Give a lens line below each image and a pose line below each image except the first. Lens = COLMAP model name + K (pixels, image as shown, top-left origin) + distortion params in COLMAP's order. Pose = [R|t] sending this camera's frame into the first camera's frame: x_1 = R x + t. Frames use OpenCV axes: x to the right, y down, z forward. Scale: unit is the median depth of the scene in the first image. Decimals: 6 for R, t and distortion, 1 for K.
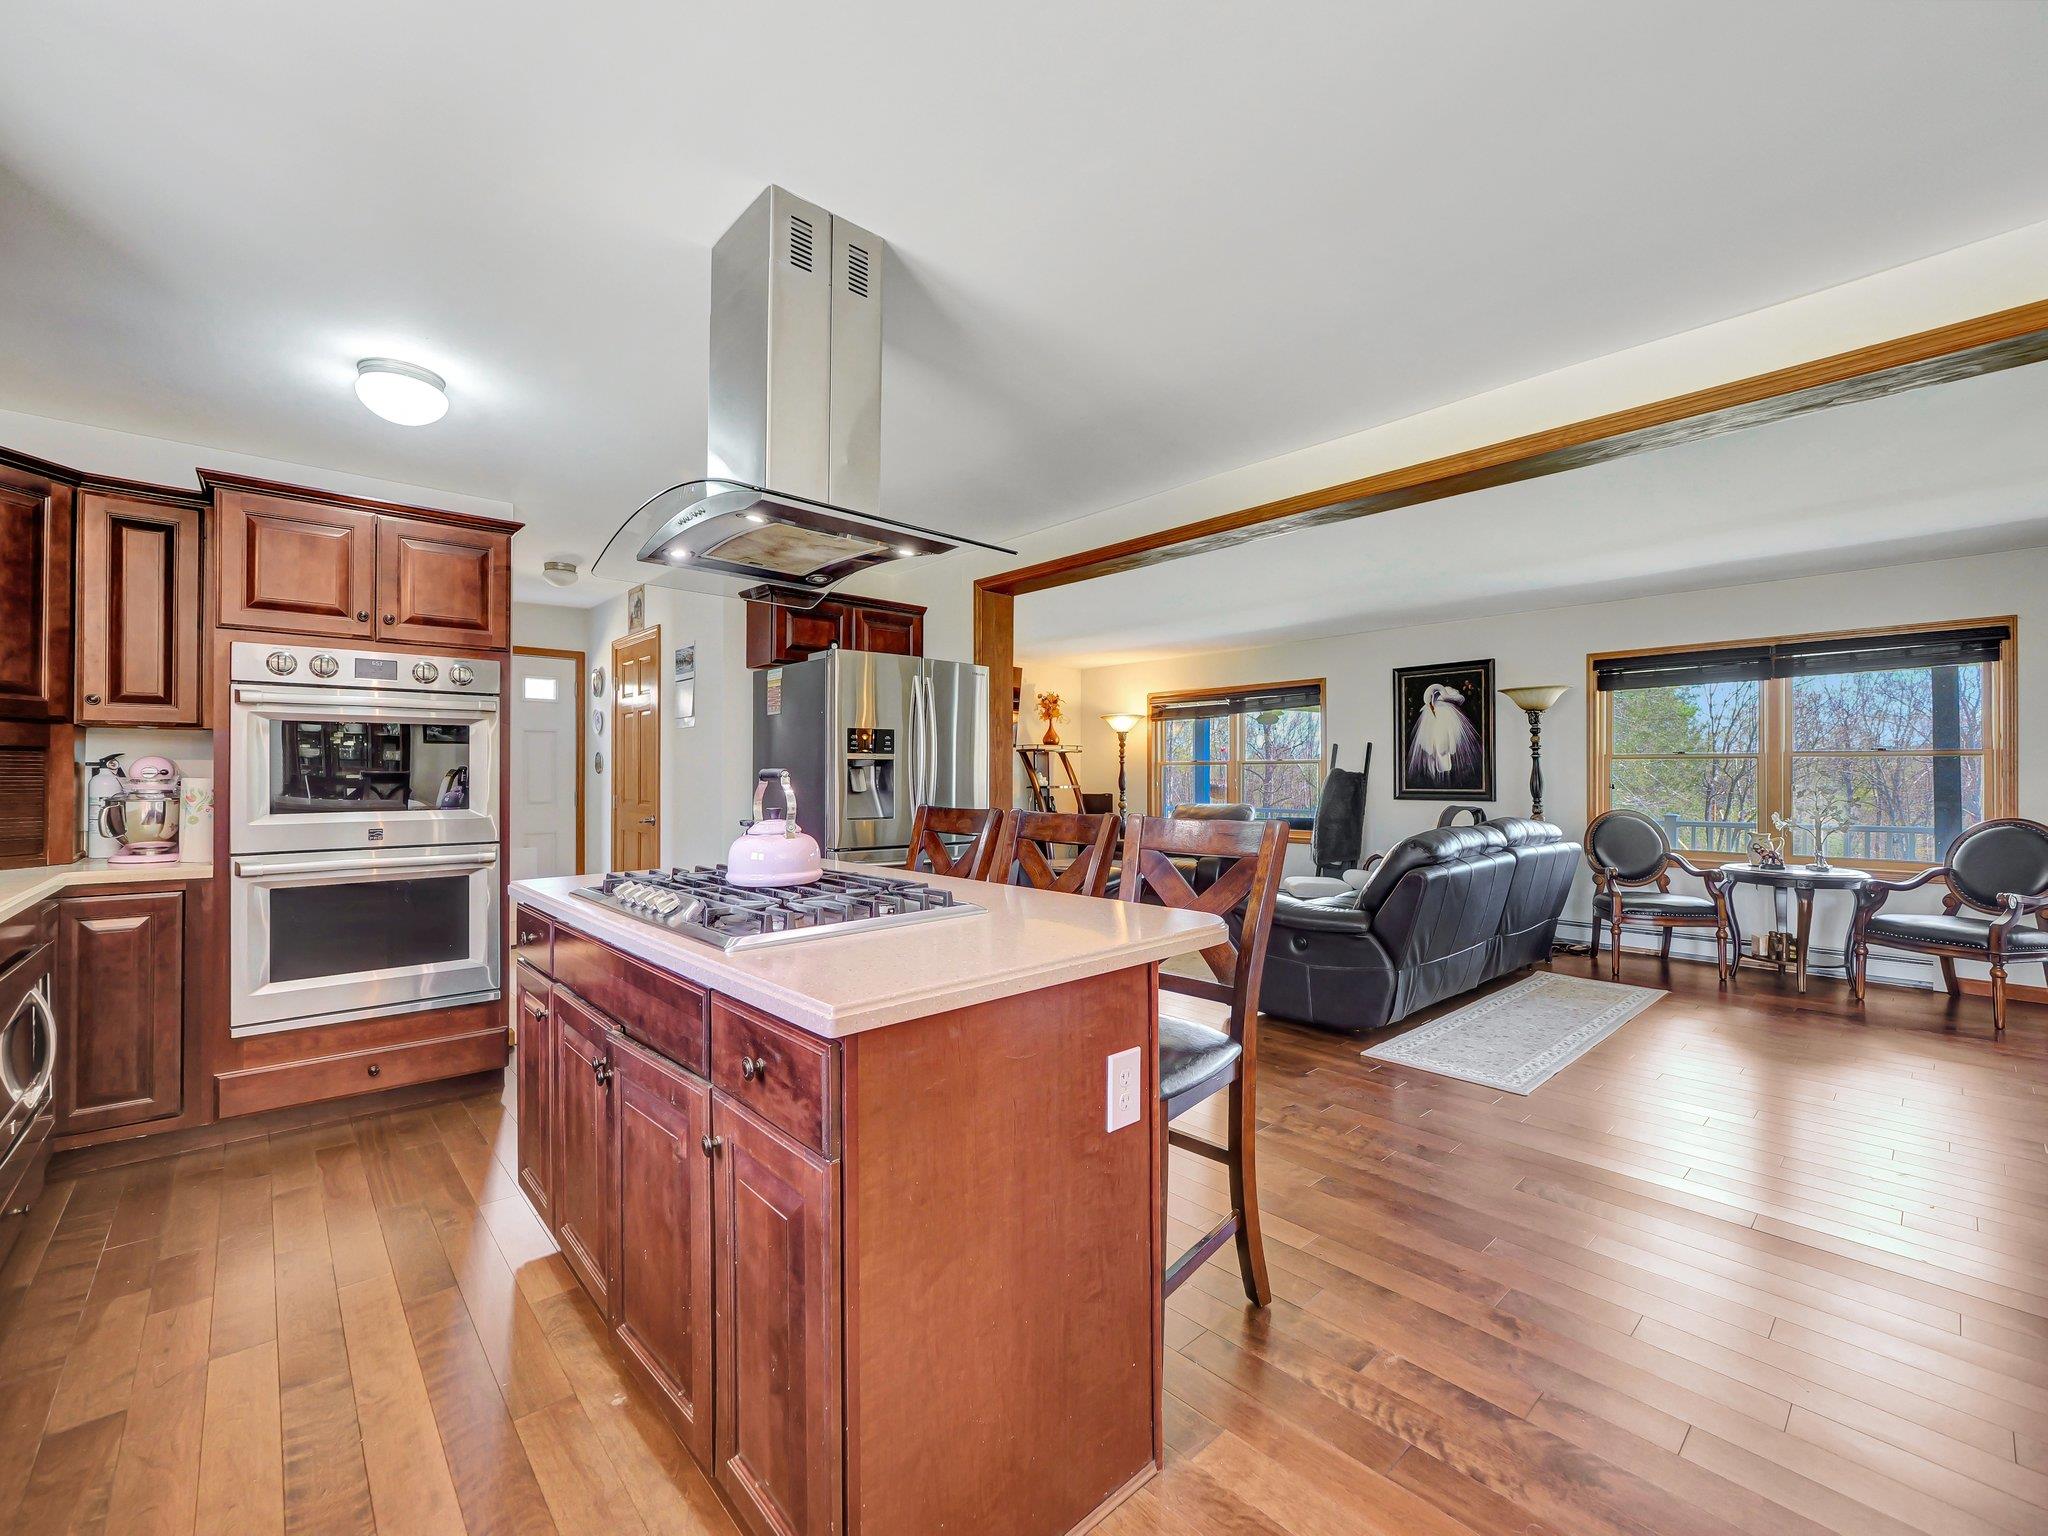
lens RADIAL K [[843.0, 0, 1021.9], [0, 843.0, 772.0], [0, 0, 1]] dist [-0.002910, -0.000691]
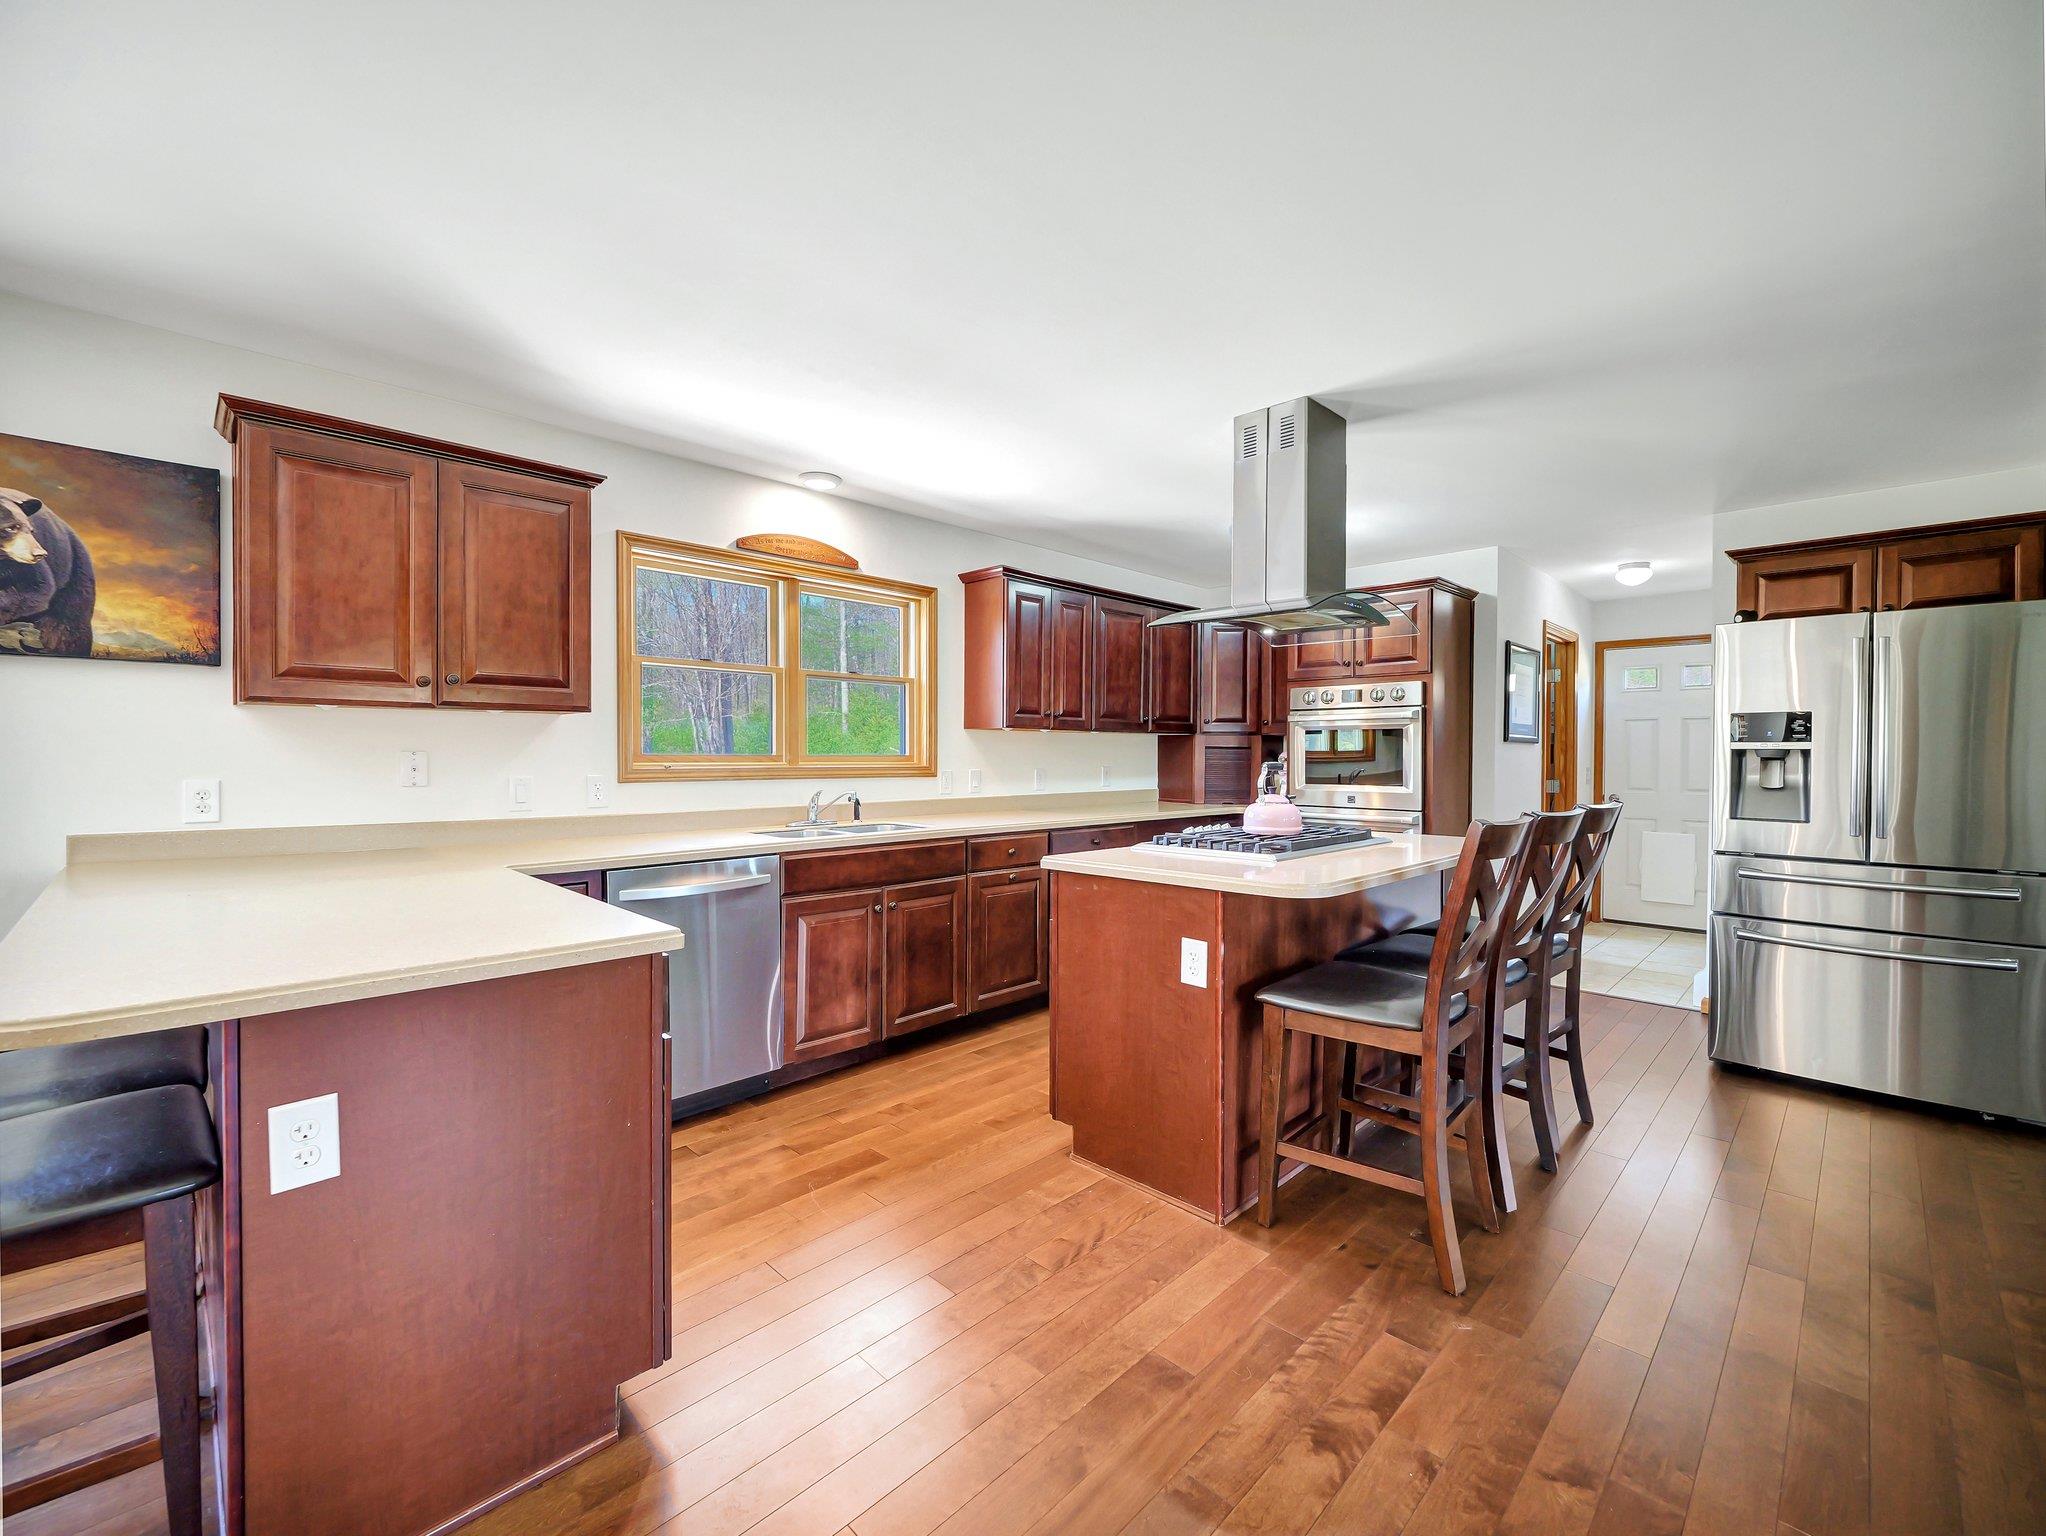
lens RADIAL K [[853.7, 0, 1017.5], [0, 853.7, 761.9], [0, 0, 1]] dist [0.002909, -0.000867]
pose [[0.053609, 0.011907, -0.998491, 0.425554], [0.000277, 0.999929, 0.011939, -0.008268], [0.998562, -0.000917, 0.053602, 0.138321]]
